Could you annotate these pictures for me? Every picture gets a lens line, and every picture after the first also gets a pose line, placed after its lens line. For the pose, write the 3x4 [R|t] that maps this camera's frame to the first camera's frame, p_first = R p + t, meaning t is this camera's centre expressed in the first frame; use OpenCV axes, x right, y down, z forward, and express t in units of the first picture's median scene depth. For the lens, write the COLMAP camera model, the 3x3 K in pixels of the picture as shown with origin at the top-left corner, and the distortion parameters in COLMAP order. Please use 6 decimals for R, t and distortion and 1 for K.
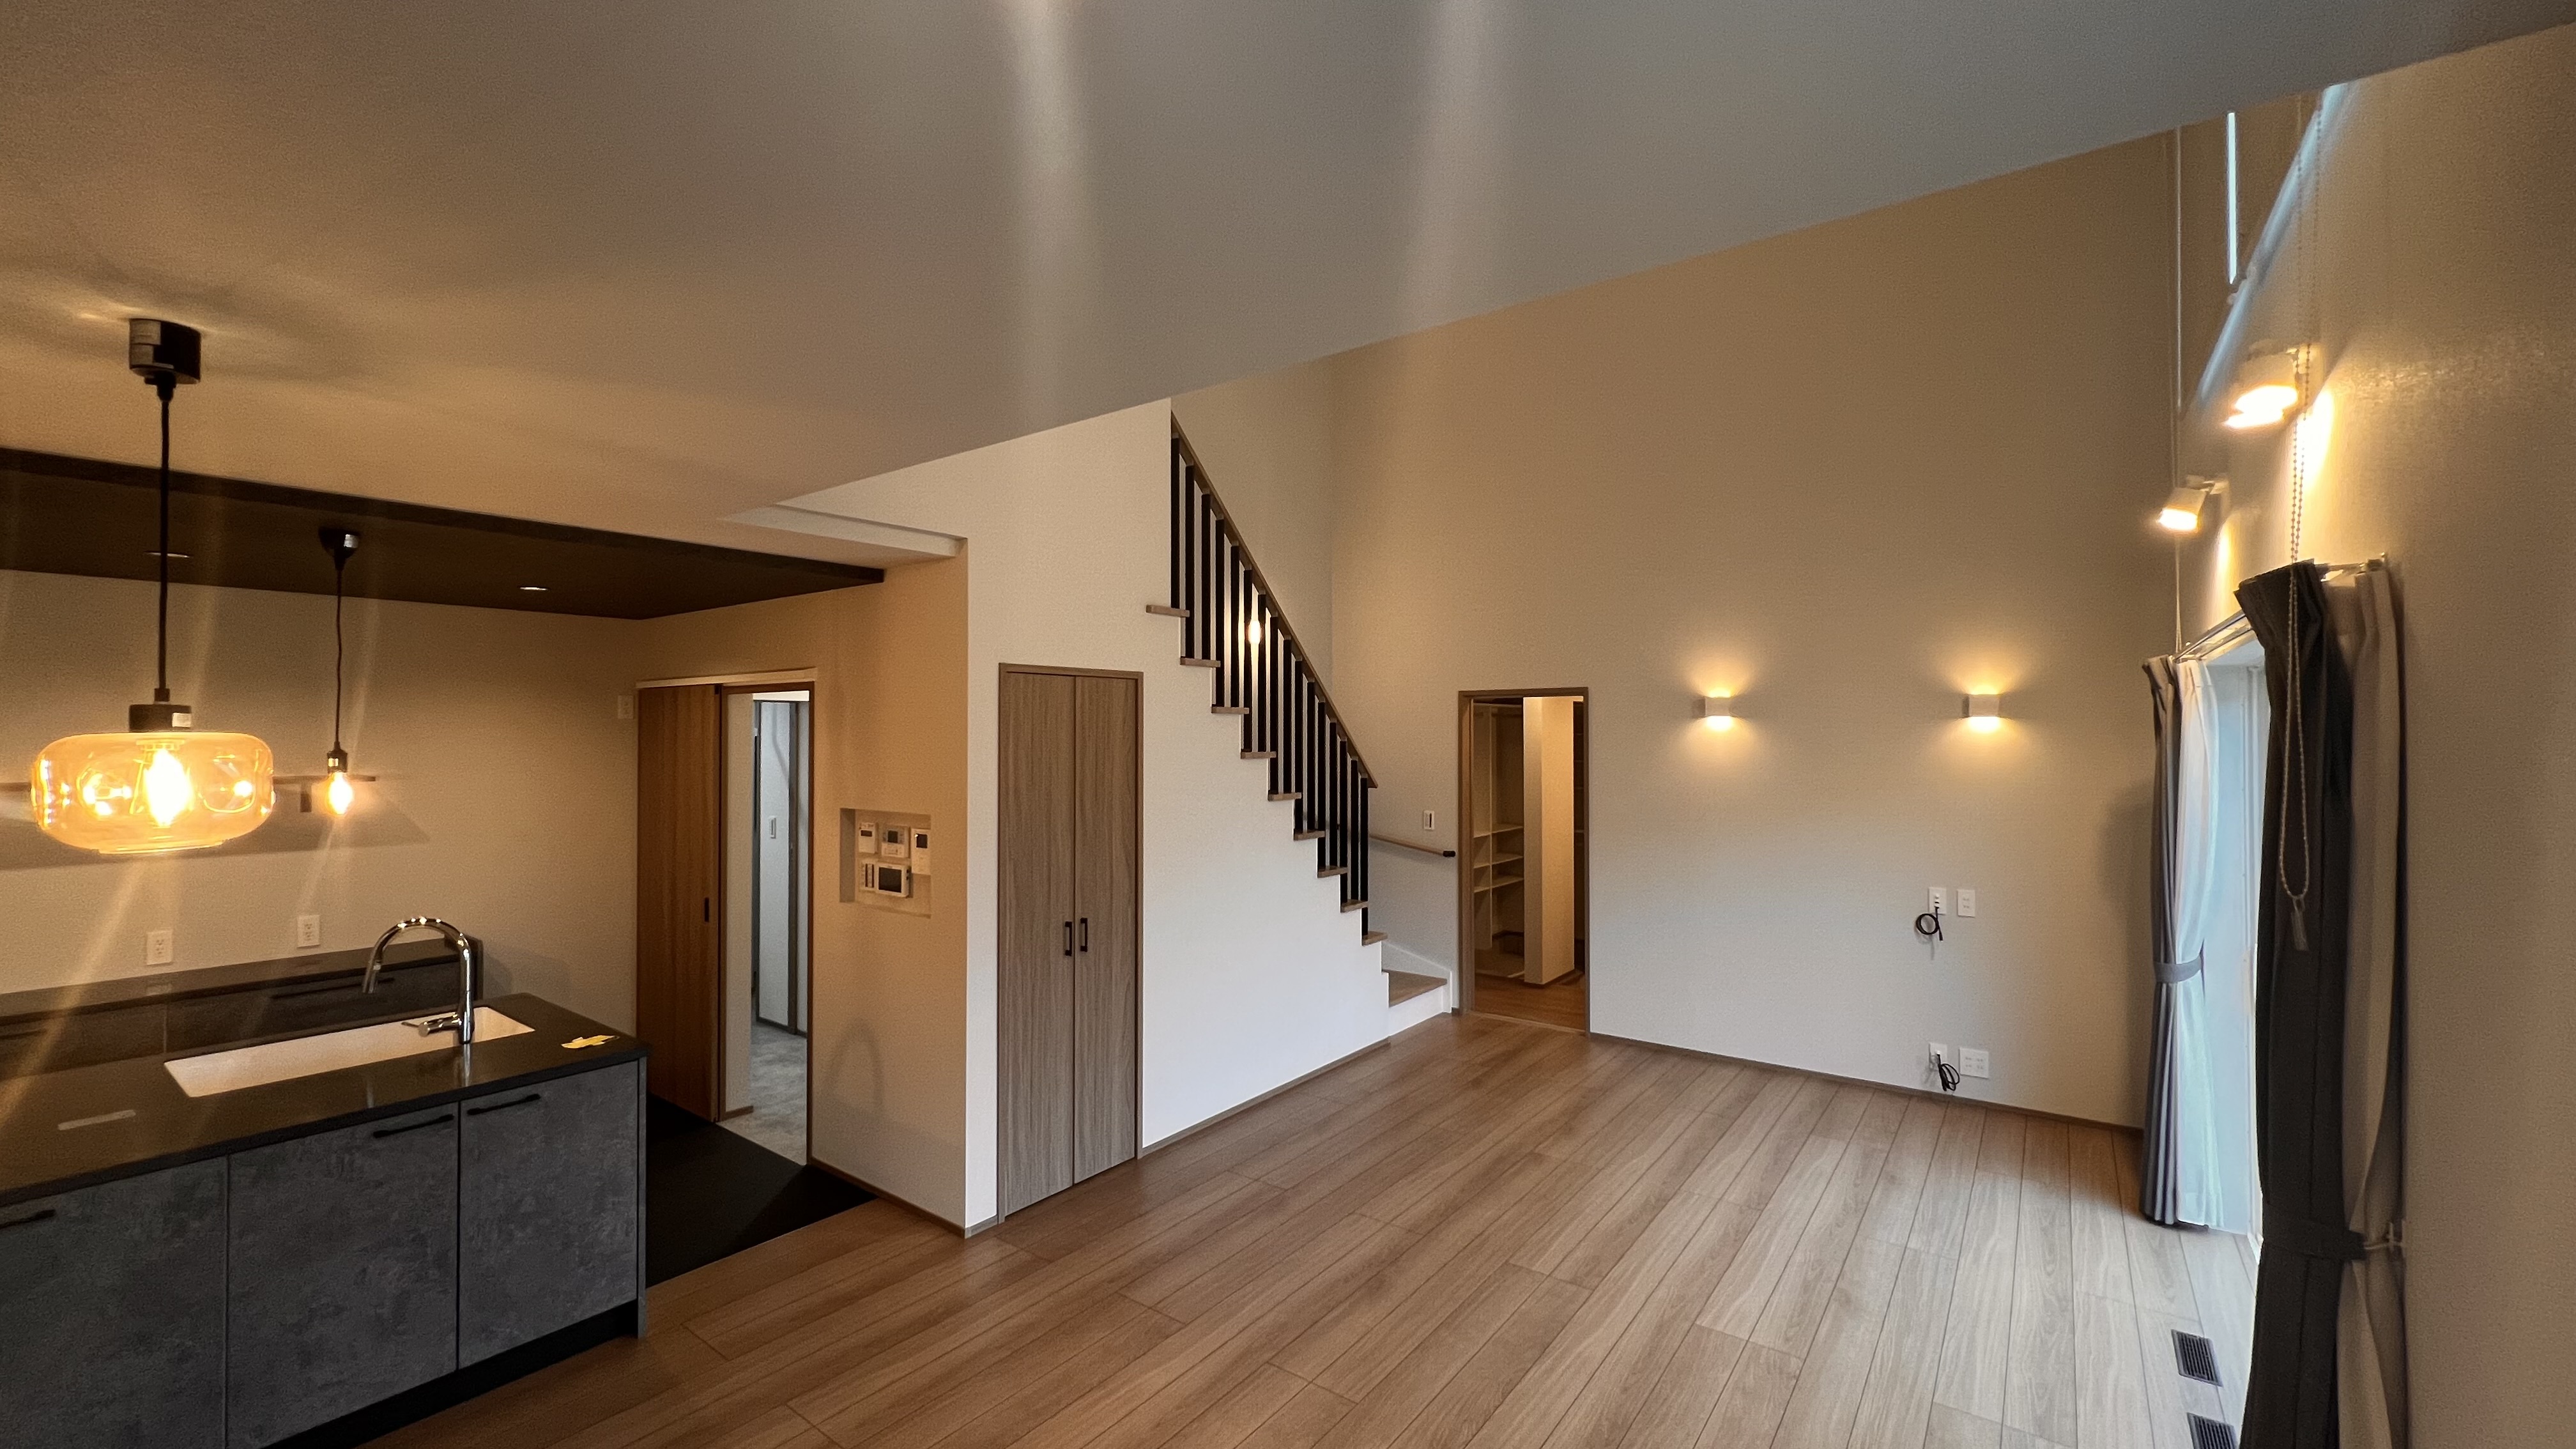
lens RADIAL K [[1023.8, 0, 1293.2], [0, 1023.8, 718.0], [0, 0, 1]] dist [-0.002505, 0.002757]
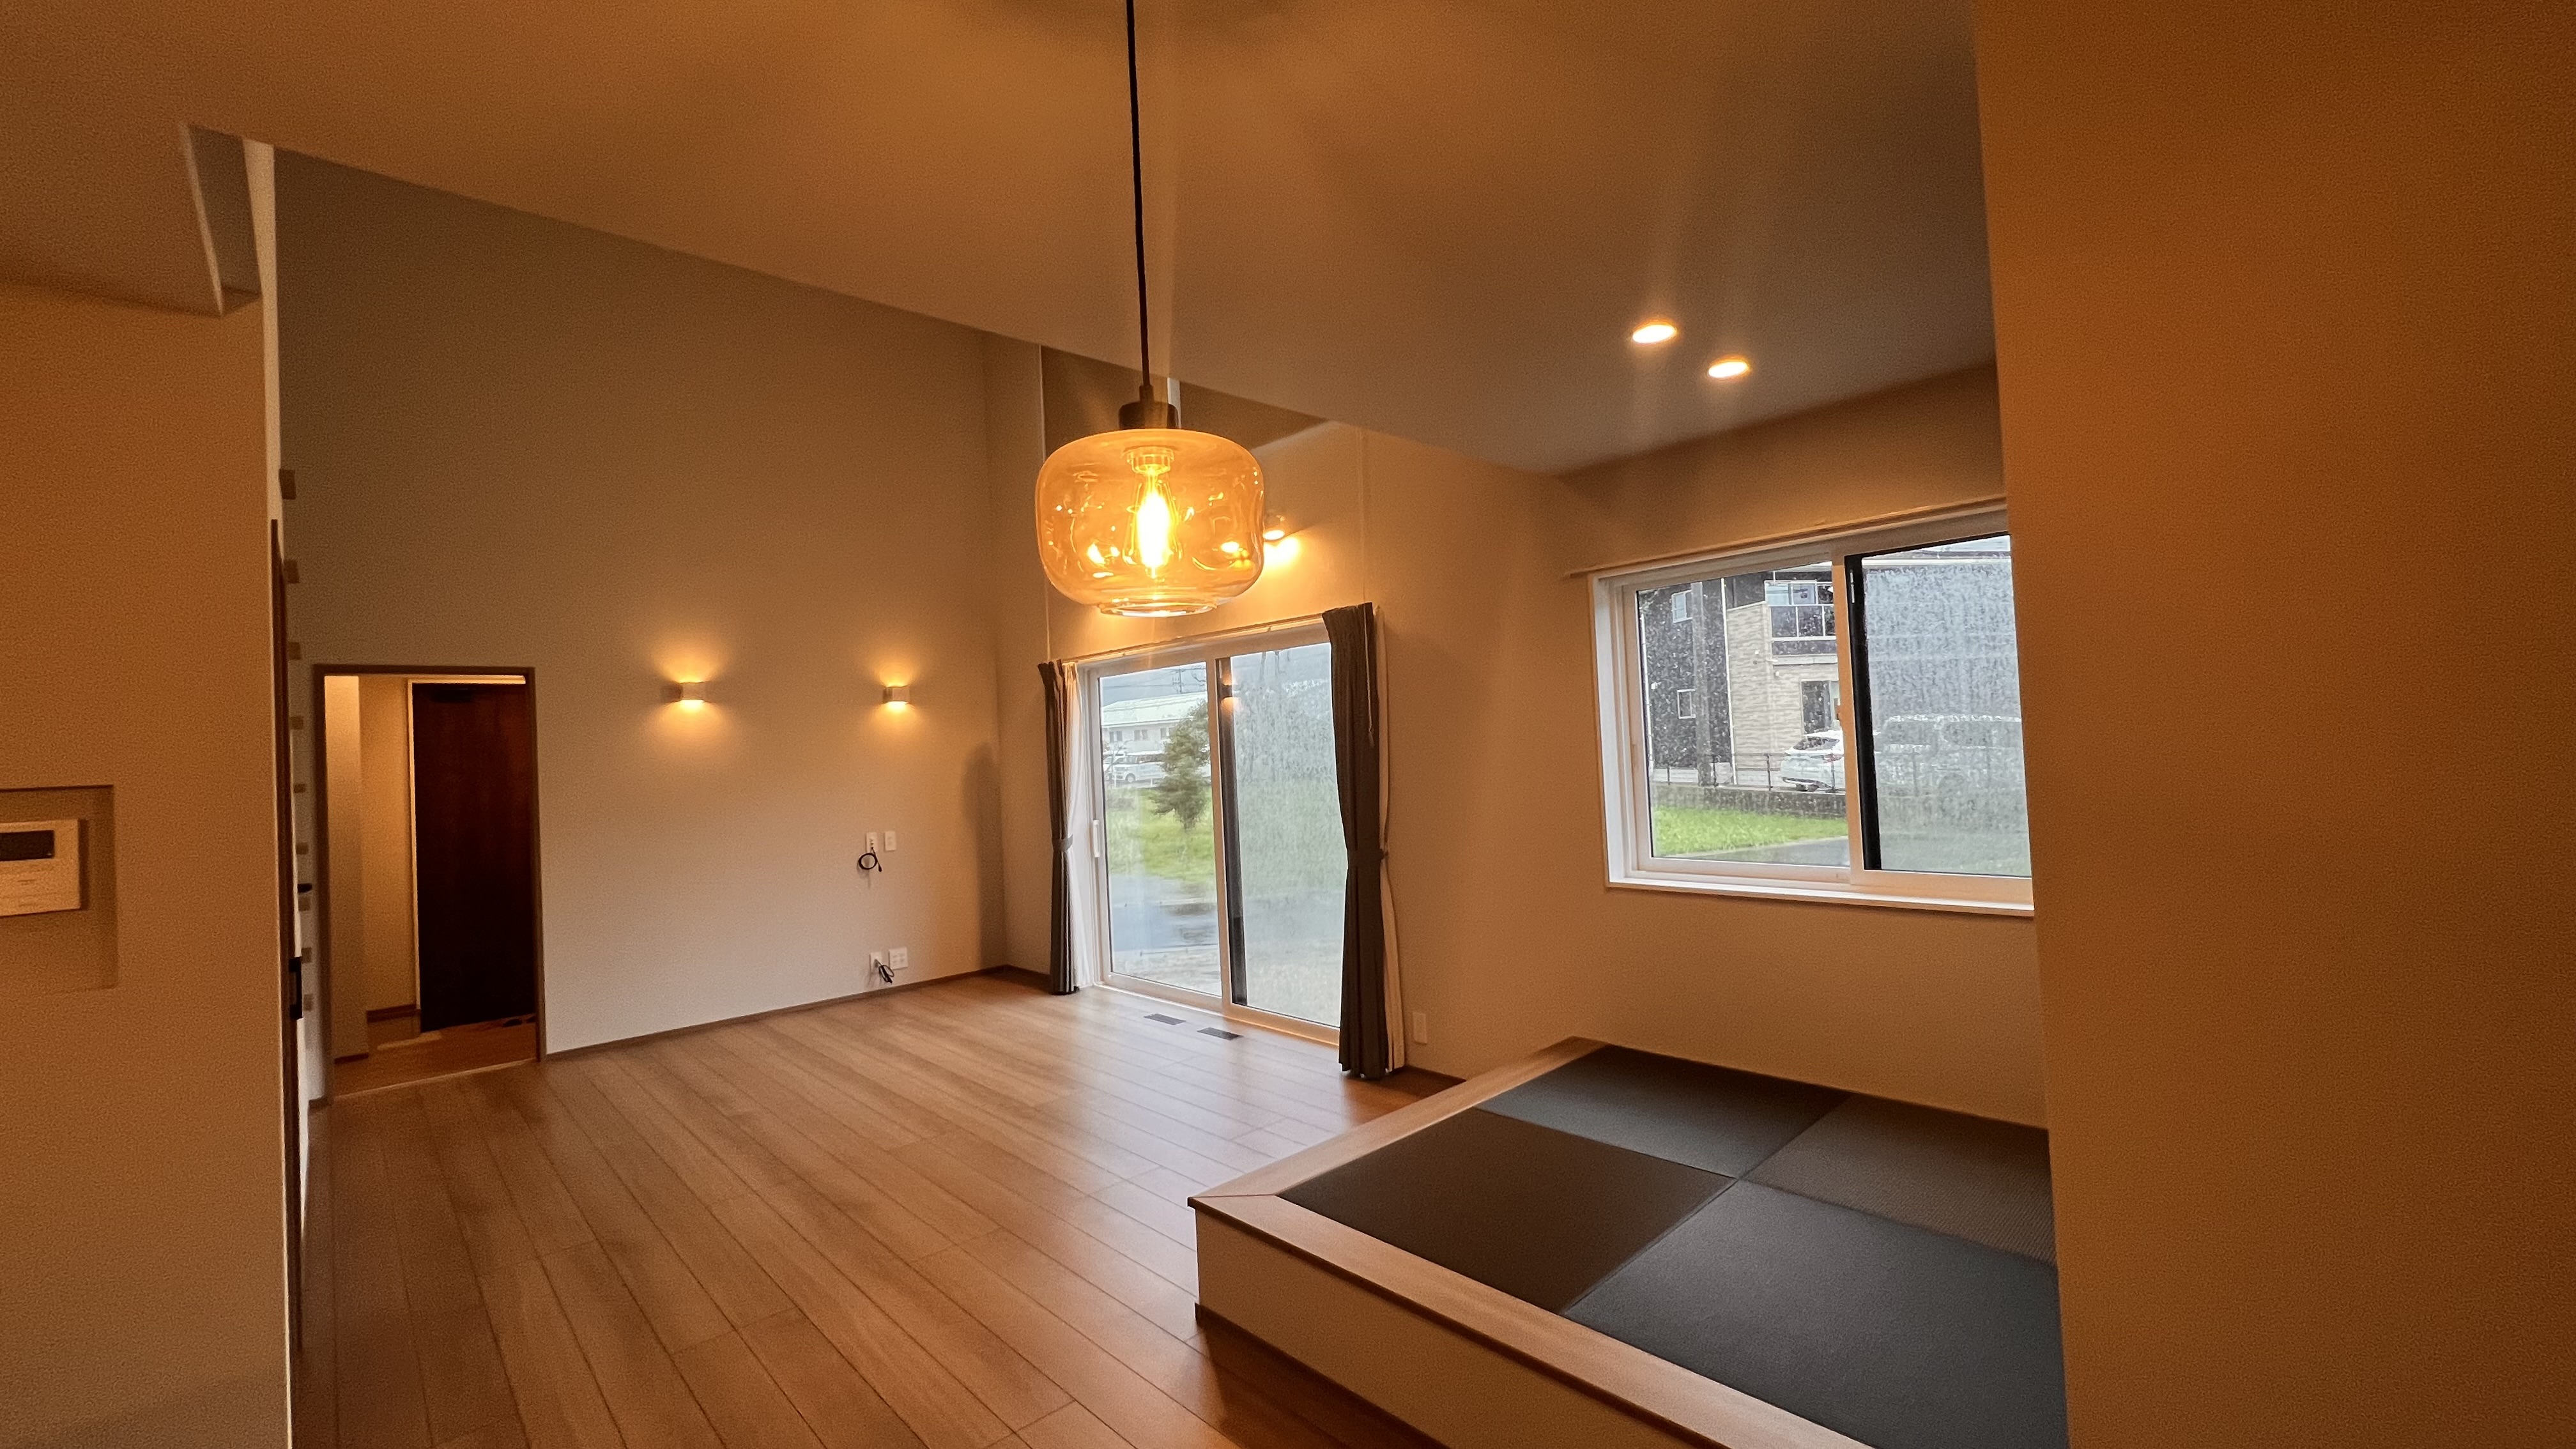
lens RADIAL K [[1023.8, 0, 1293.2], [0, 1023.8, 718.0], [0, 0, 1]] dist [-0.002505, 0.002757]
pose [[0.172455, 0.020267, 0.984809, -0.581895], [0.025531, 0.999360, -0.025037, 0.067527], [-0.984687, 0.029461, 0.171827, 0.247037]]
